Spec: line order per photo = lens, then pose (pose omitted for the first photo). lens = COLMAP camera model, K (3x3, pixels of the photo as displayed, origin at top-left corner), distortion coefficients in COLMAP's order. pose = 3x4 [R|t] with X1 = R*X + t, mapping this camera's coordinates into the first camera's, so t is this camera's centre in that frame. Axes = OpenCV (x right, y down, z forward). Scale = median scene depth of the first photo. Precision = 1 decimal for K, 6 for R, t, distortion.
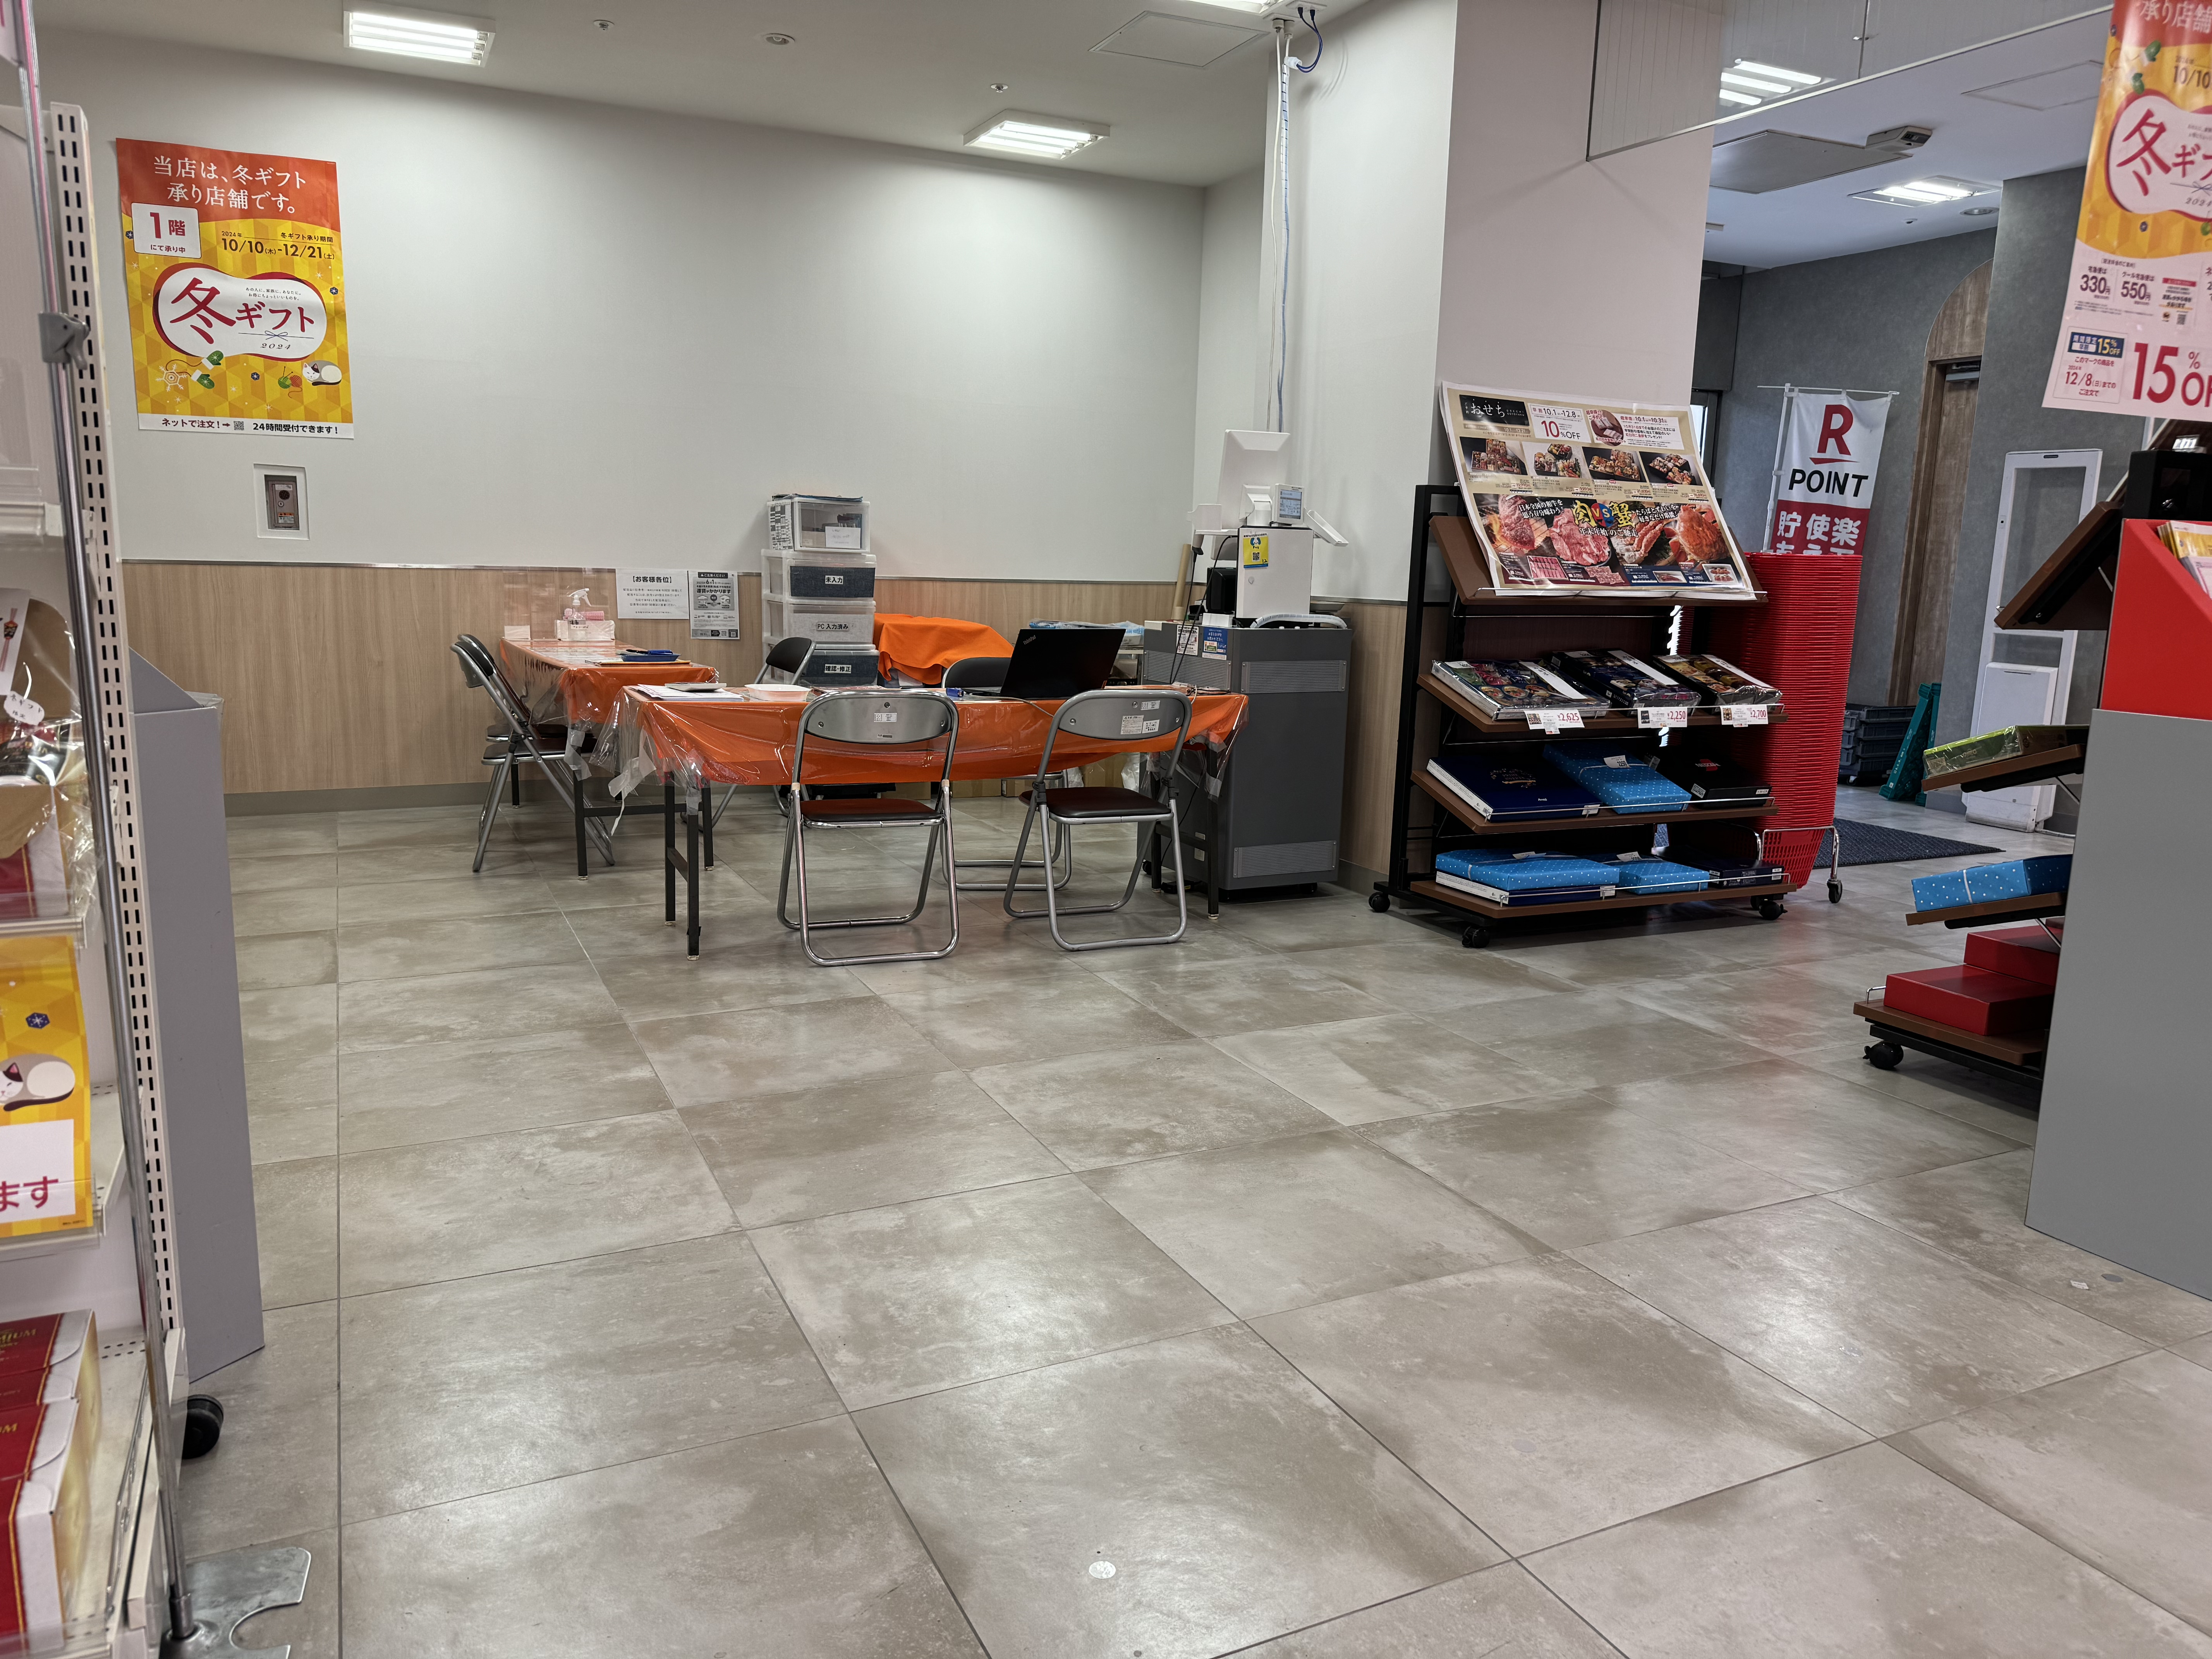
lens RADIAL K [[1538.5, 0, 1098.4], [0, 1538.5, 837.6], [0, 0, 1]] dist [0.081256, -0.102470]
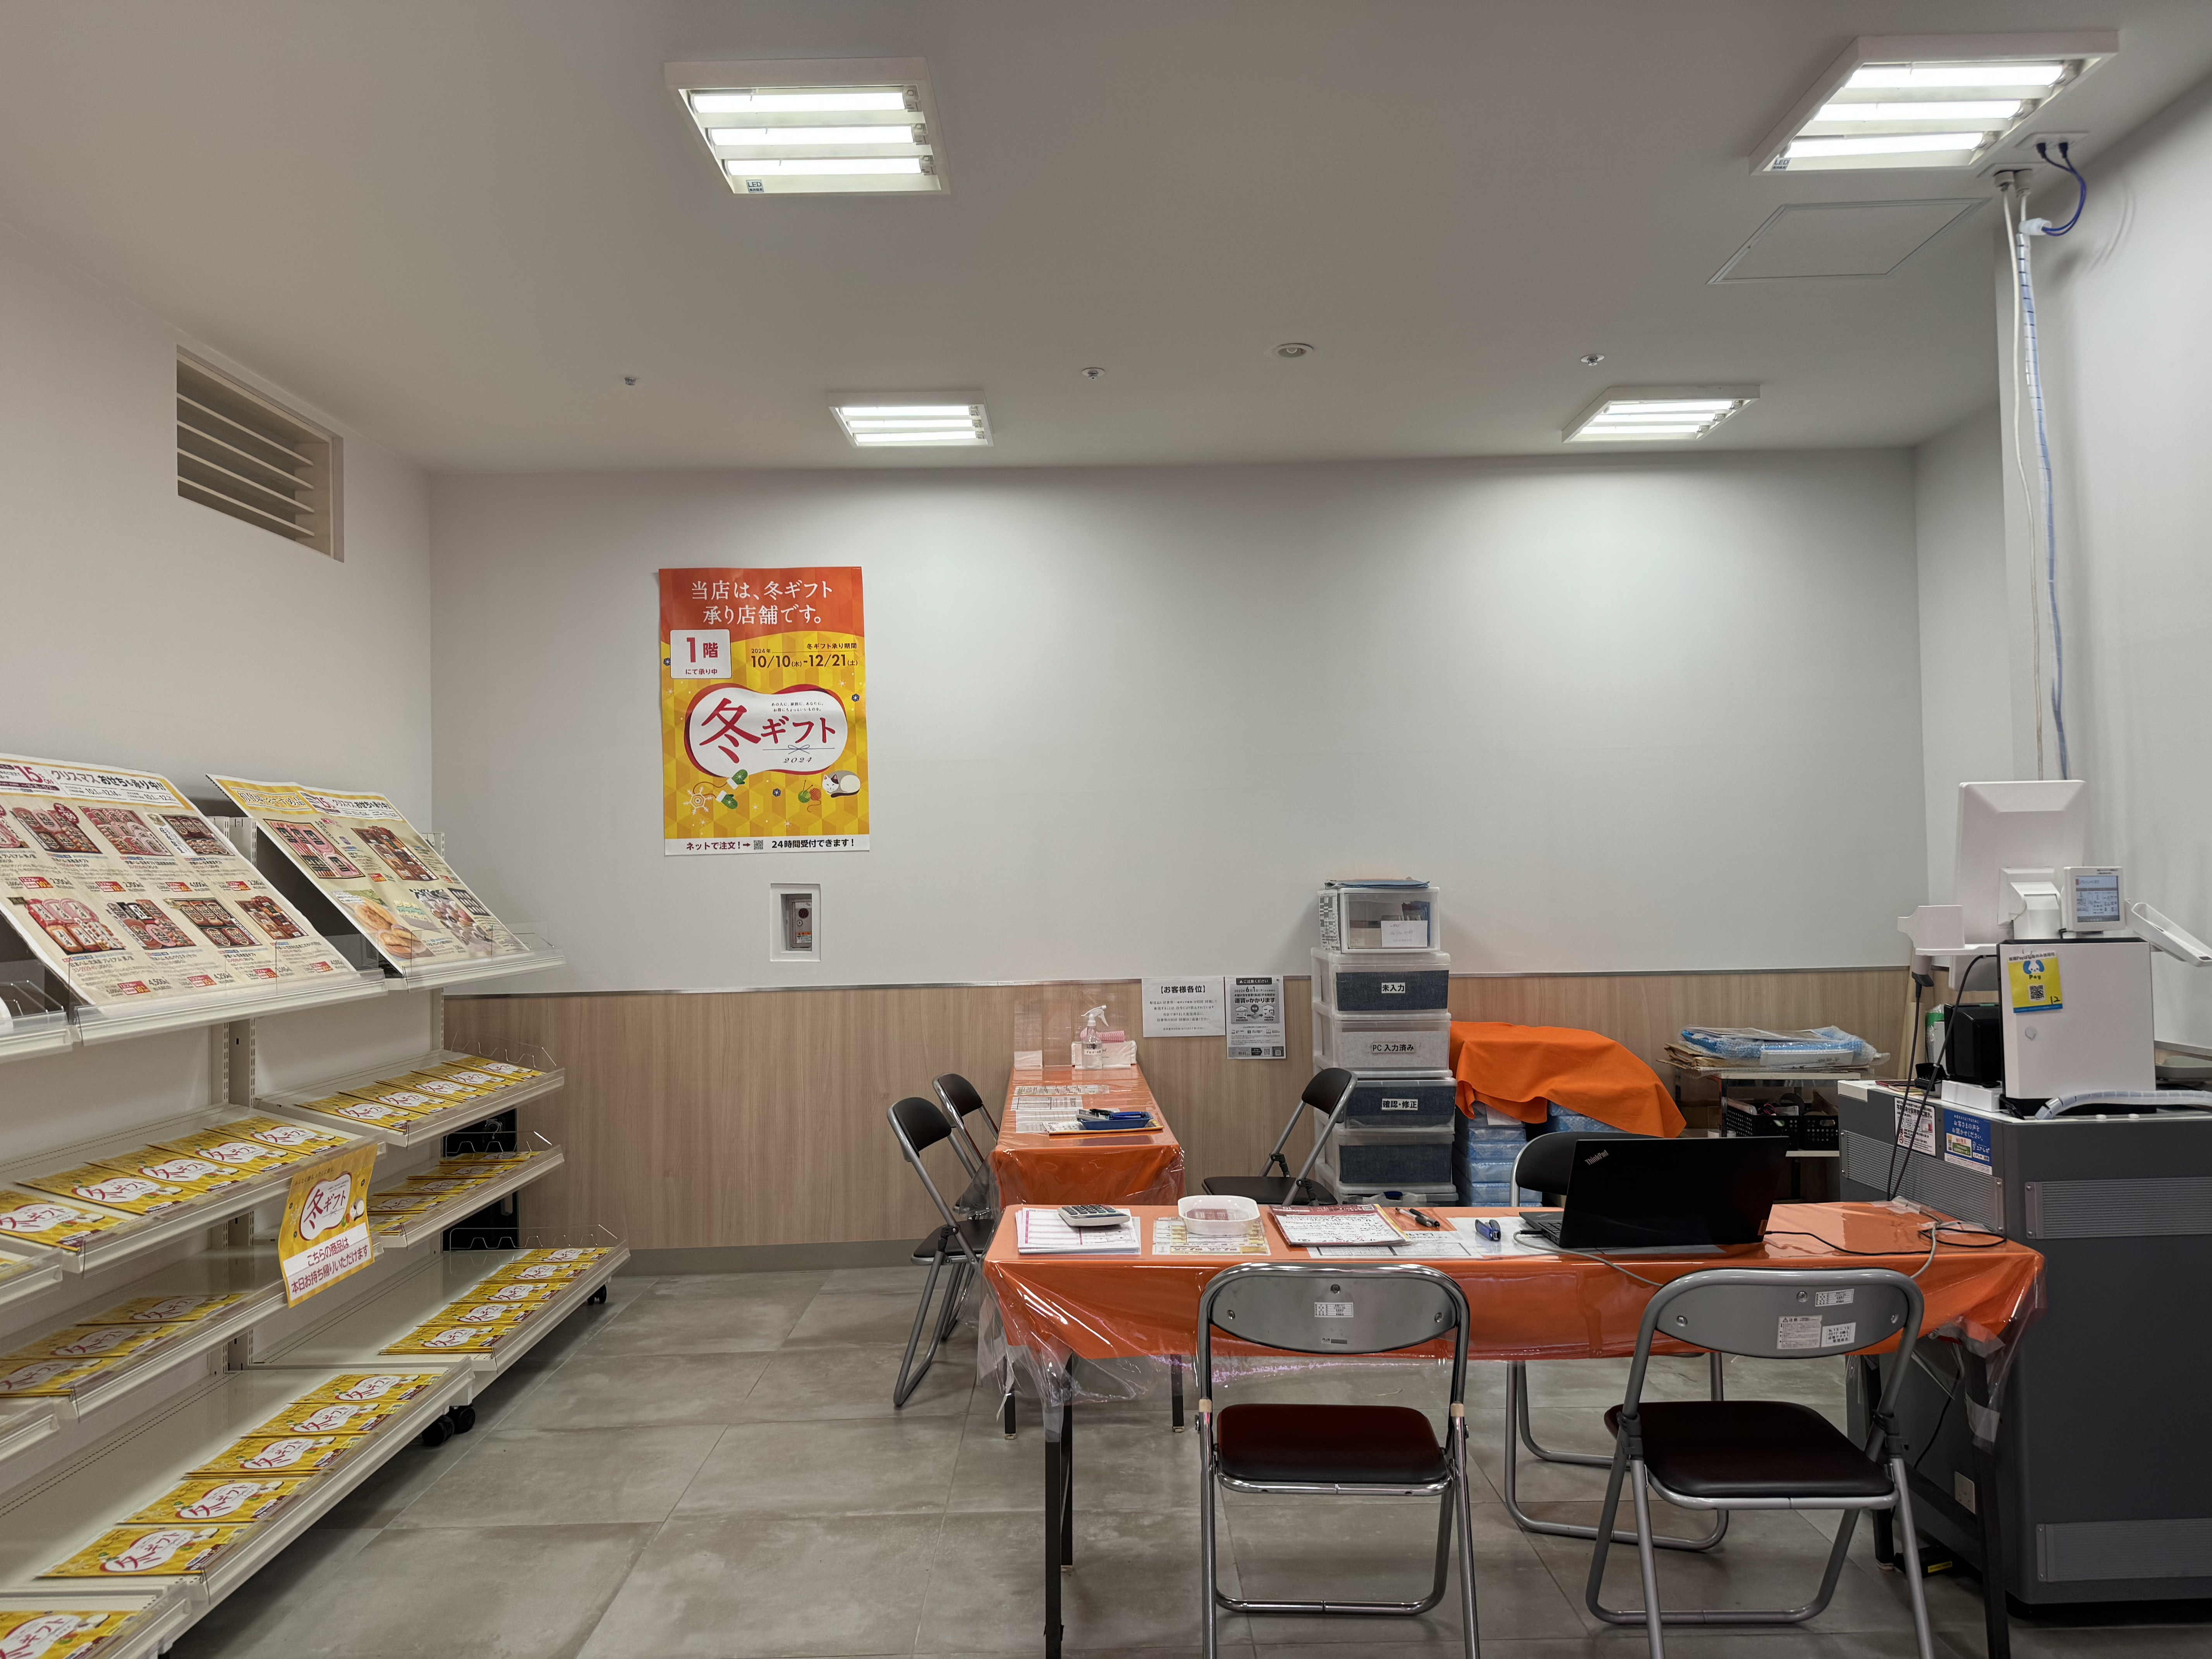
lens RADIAL K [[1538.5, 0, 1105.8], [0, 1538.5, 835.0], [0, 0, 1]] dist [0.081256, -0.102470]
pose [[0.905242, -0.053791, -0.421478, 0.035821], [-0.034920, 0.979180, -0.199968, -0.108438], [0.423459, 0.195737, 0.884516, 0.317481]]
